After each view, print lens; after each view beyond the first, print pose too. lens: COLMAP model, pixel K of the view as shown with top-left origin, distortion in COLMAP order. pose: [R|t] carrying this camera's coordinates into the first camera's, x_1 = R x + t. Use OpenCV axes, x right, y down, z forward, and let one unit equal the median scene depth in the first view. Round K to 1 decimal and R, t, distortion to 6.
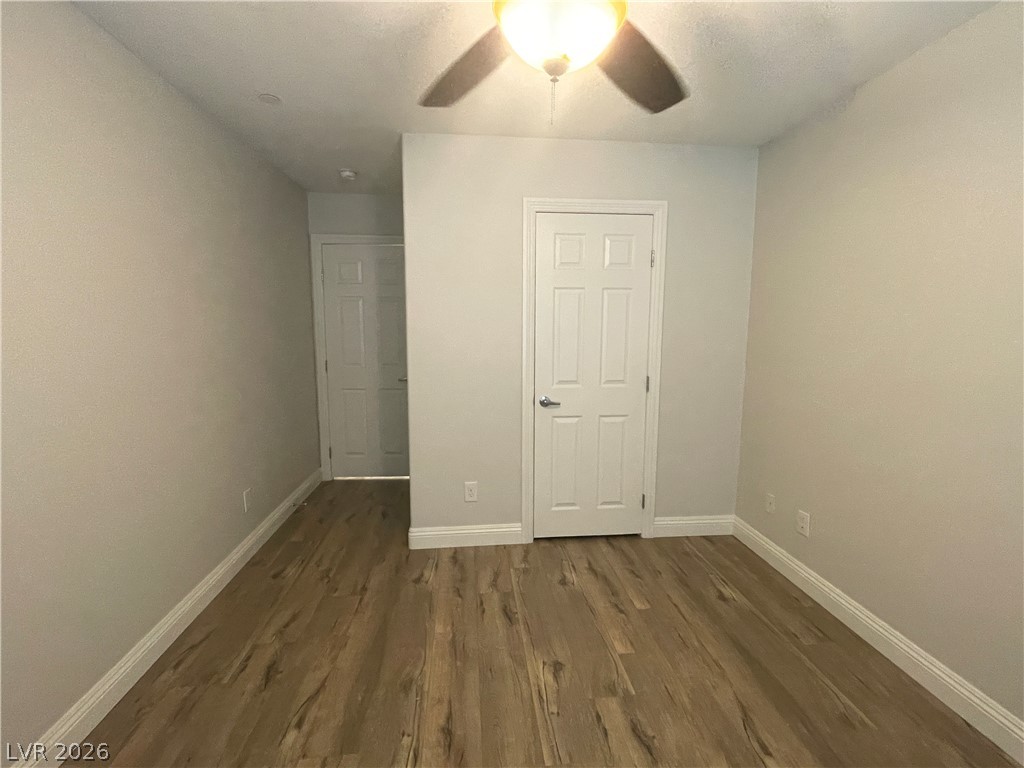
lens RADIAL K [[474.5, 0, 516.0], [0, 474.5, 382.8], [0, 0, 1]] dist [0.000253, -0.000623]
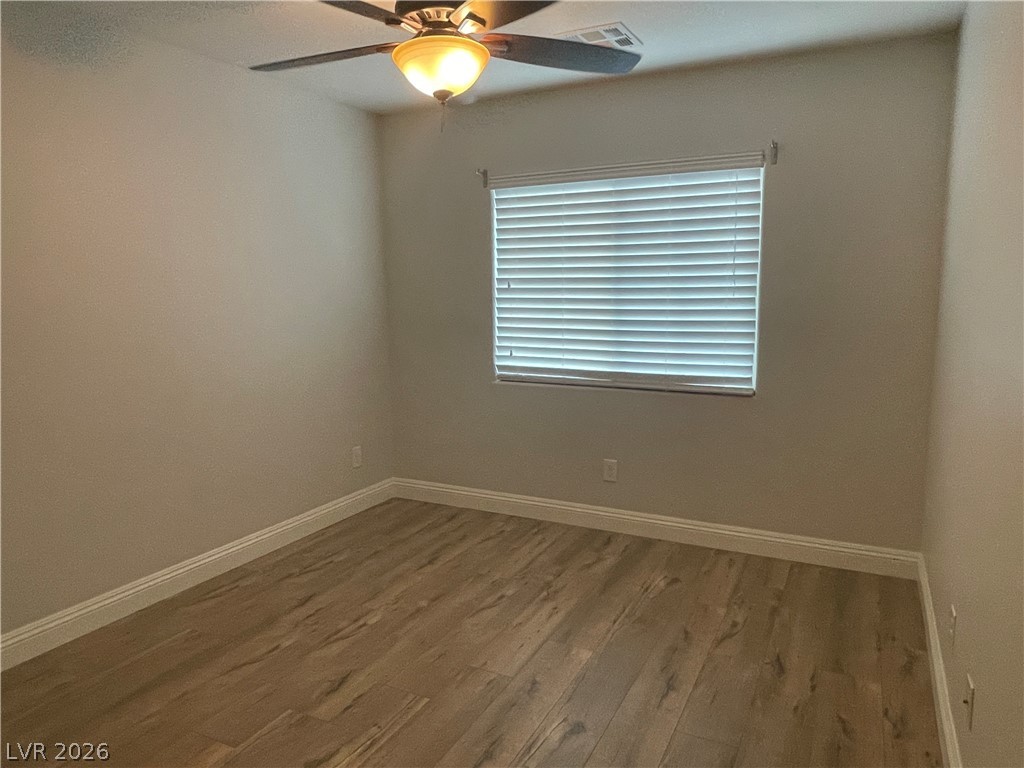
lens RADIAL K [[692.7, 0, 513.2], [0, 692.7, 381.9], [0, 0, 1]] dist [0.002295, 0.000412]
pose [[-0.838707, -0.067320, 0.540406, -0.467590], [0.077040, 0.967683, 0.240112, -0.129122], [-0.539106, 0.243016, -0.806416, 1.040880]]
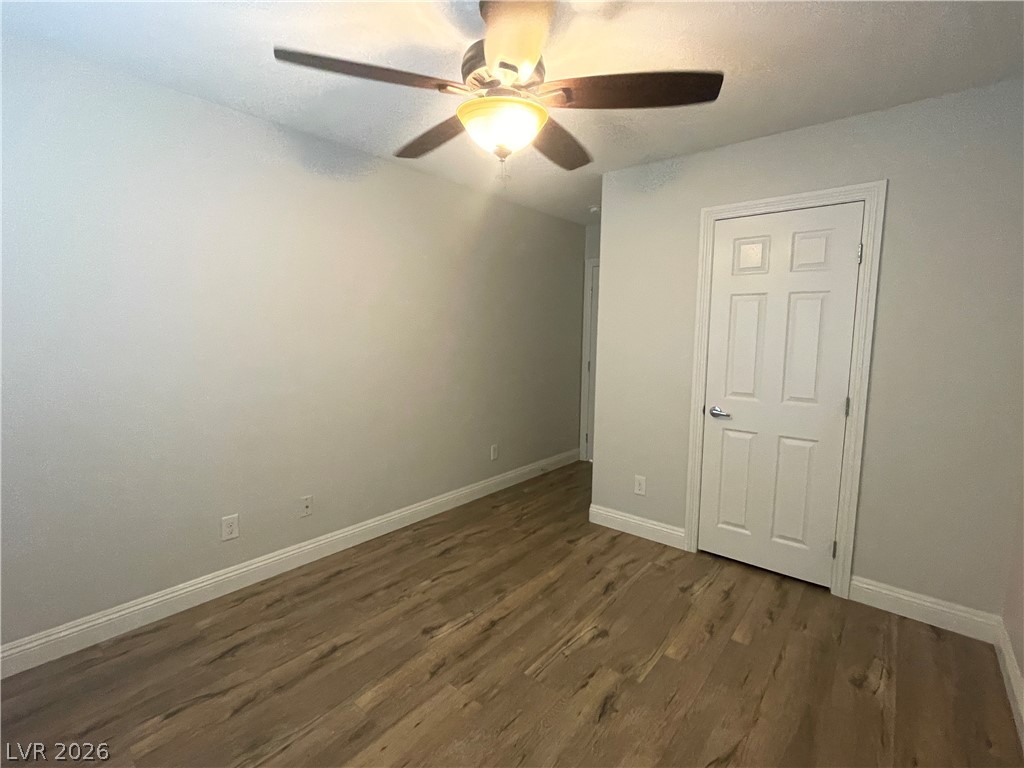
lens RADIAL K [[474.5, 0, 516.0], [0, 474.5, 382.8], [0, 0, 1]] dist [0.000253, -0.000623]
pose [[0.701269, 0.084319, -0.707893, 0.466792], [-0.099043, 0.994874, 0.020387, 0.001080], [0.705983, 0.055815, 0.706026, 0.017386]]
